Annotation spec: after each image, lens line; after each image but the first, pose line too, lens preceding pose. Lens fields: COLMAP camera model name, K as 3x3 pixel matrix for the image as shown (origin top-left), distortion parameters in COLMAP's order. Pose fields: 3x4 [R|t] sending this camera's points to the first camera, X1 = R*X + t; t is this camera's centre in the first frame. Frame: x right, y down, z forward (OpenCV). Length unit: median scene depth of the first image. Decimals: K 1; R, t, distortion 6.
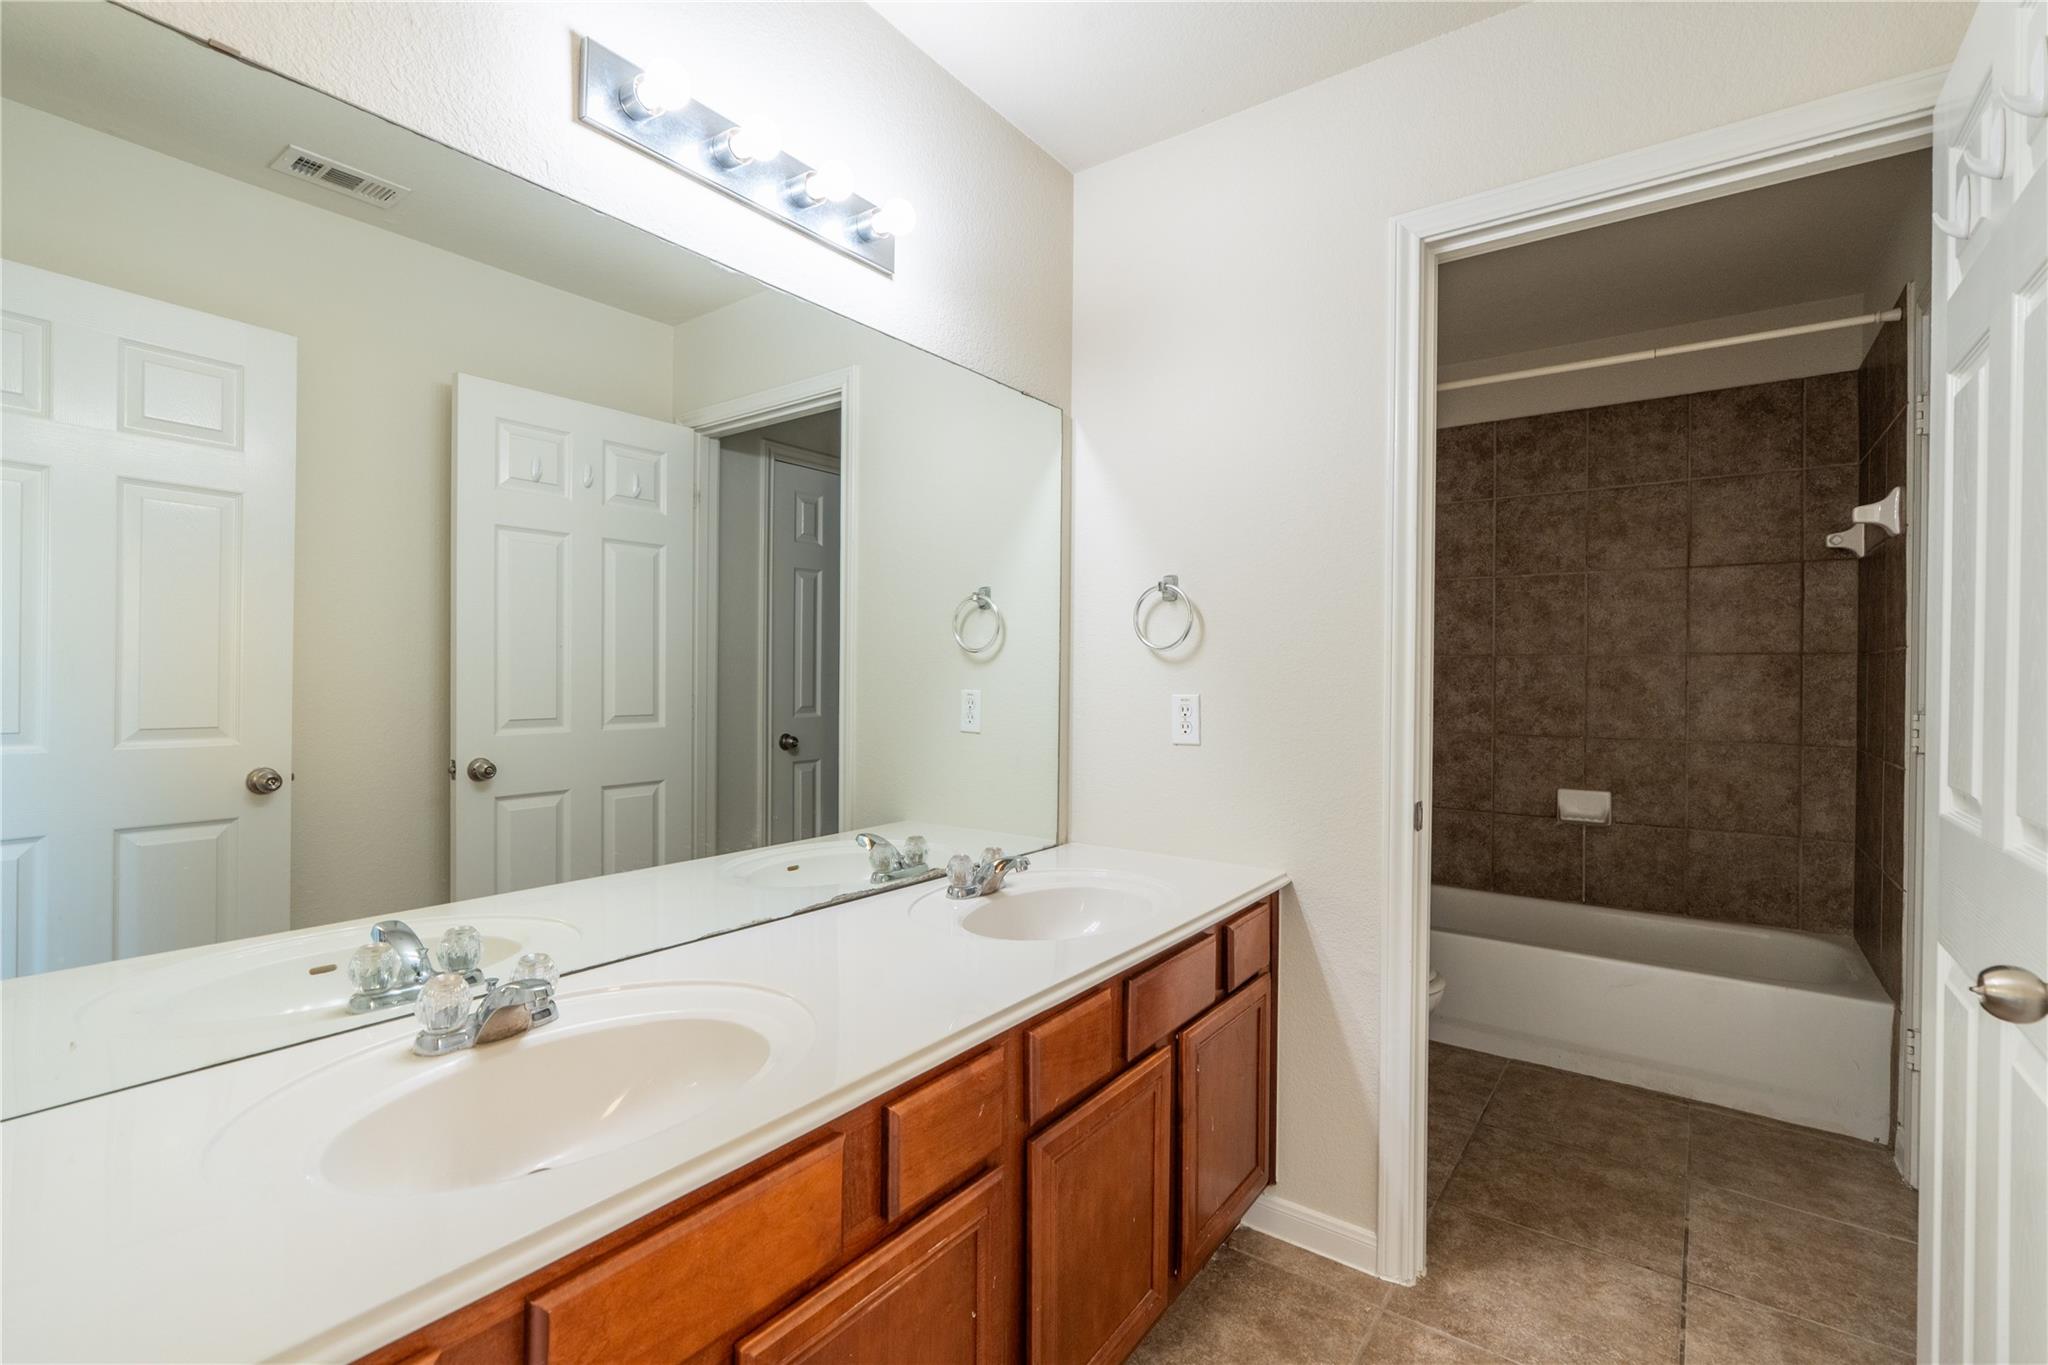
lens RADIAL K [[916.9, 0, 1032.9], [0, 916.9, 678.4], [0, 0, 1]] dist [-0.002874, -0.000061]
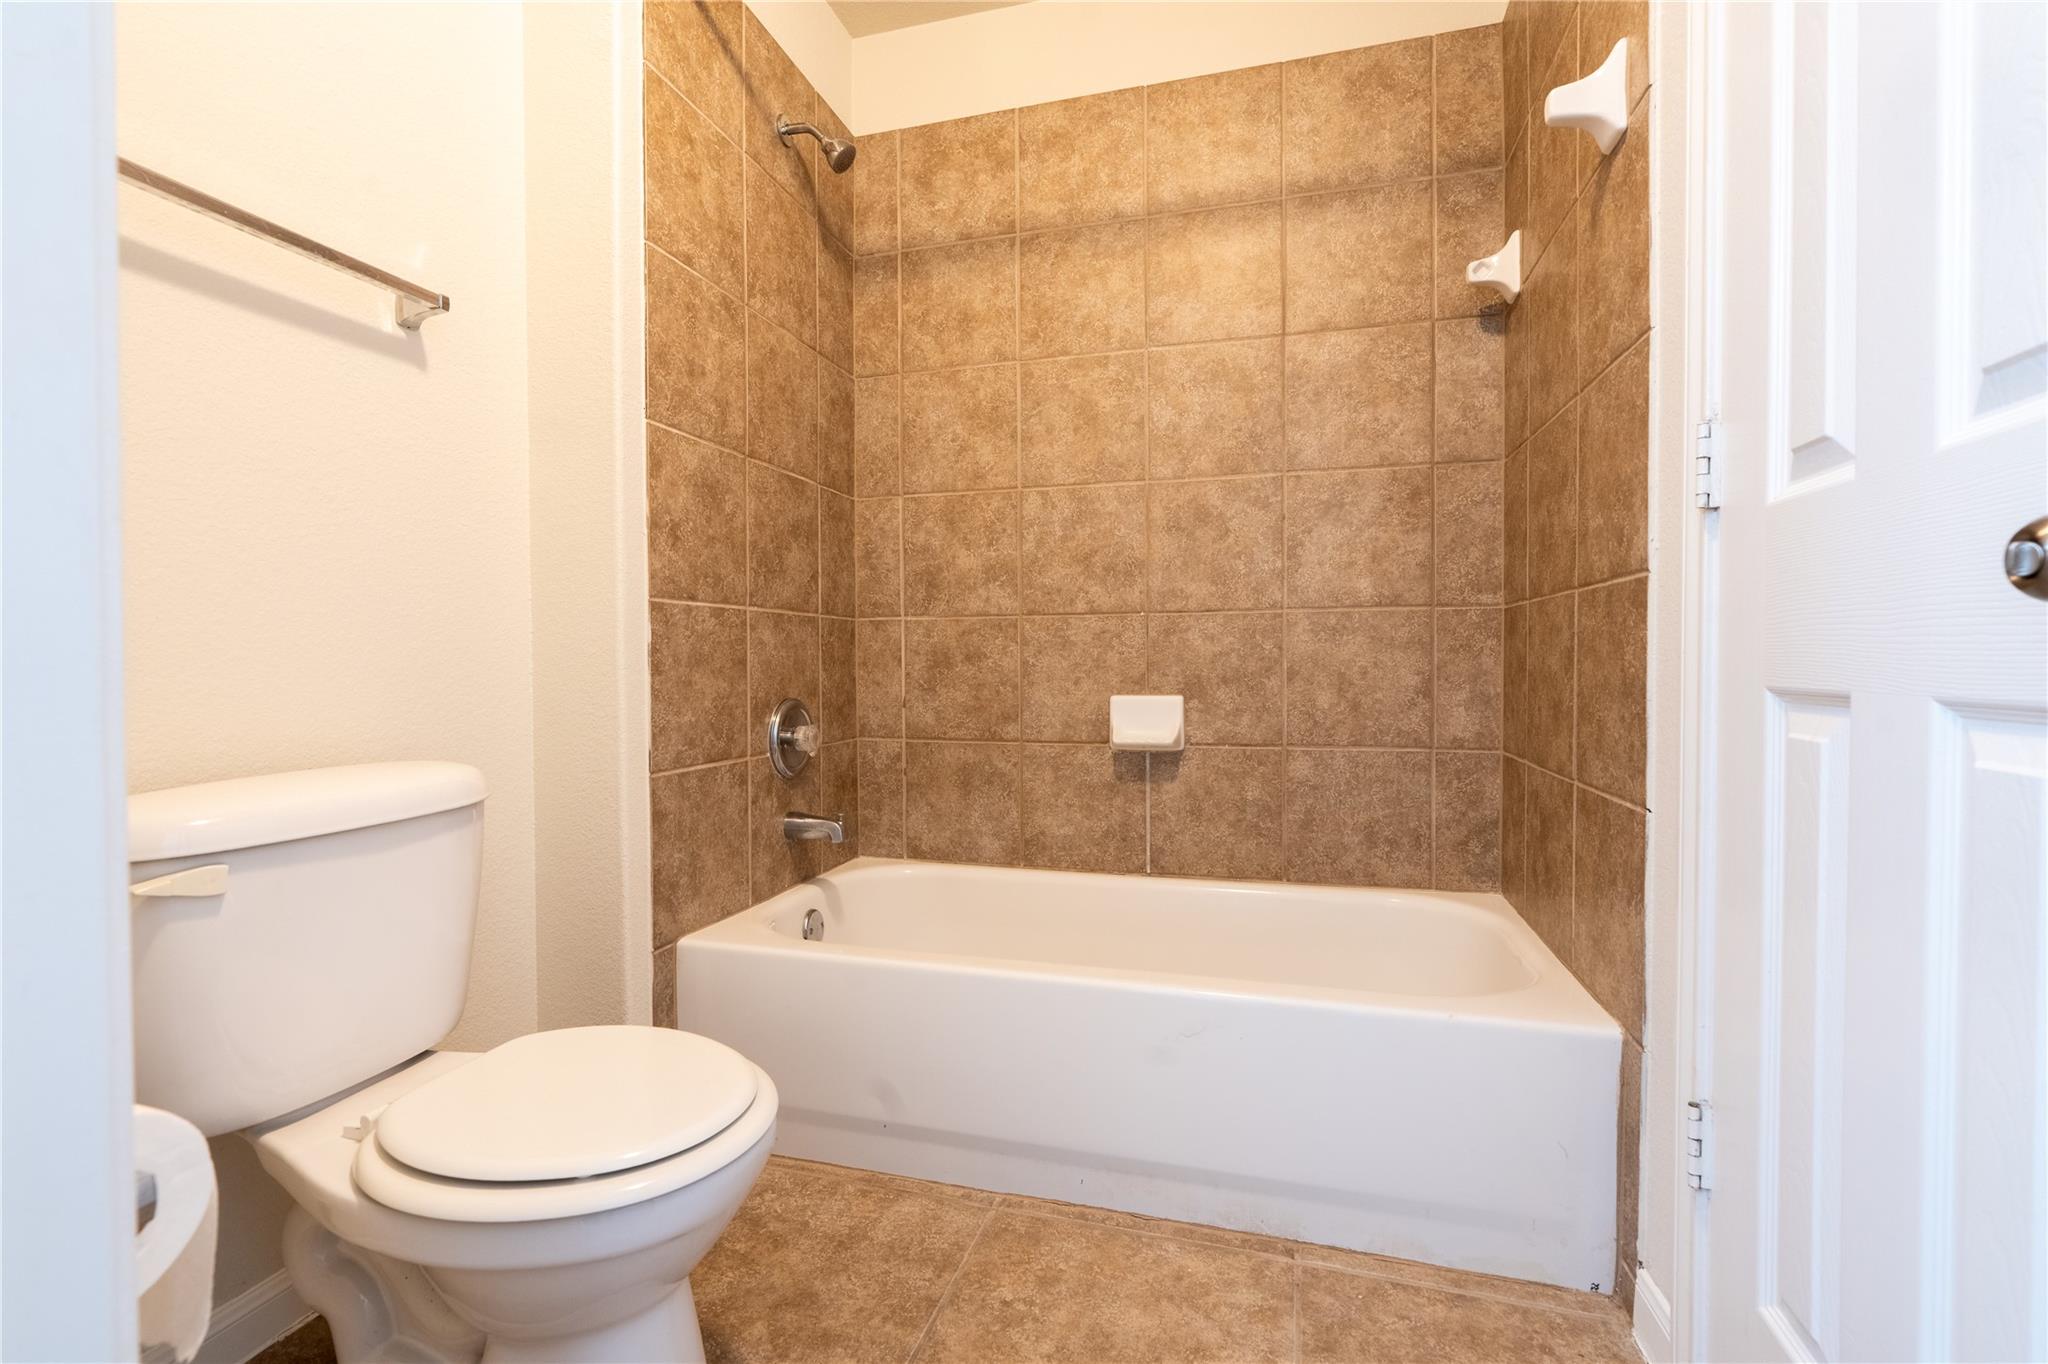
lens RADIAL K [[916.9, 0, 1032.9], [0, 916.9, 677.9], [0, 0, 1]] dist [-0.002874, -0.000061]
pose [[0.938131, -0.017133, 0.345856, 0.324679], [0.012782, 0.999808, 0.014857, 0.103547], [-0.346044, -0.009518, 0.938170, 0.455747]]
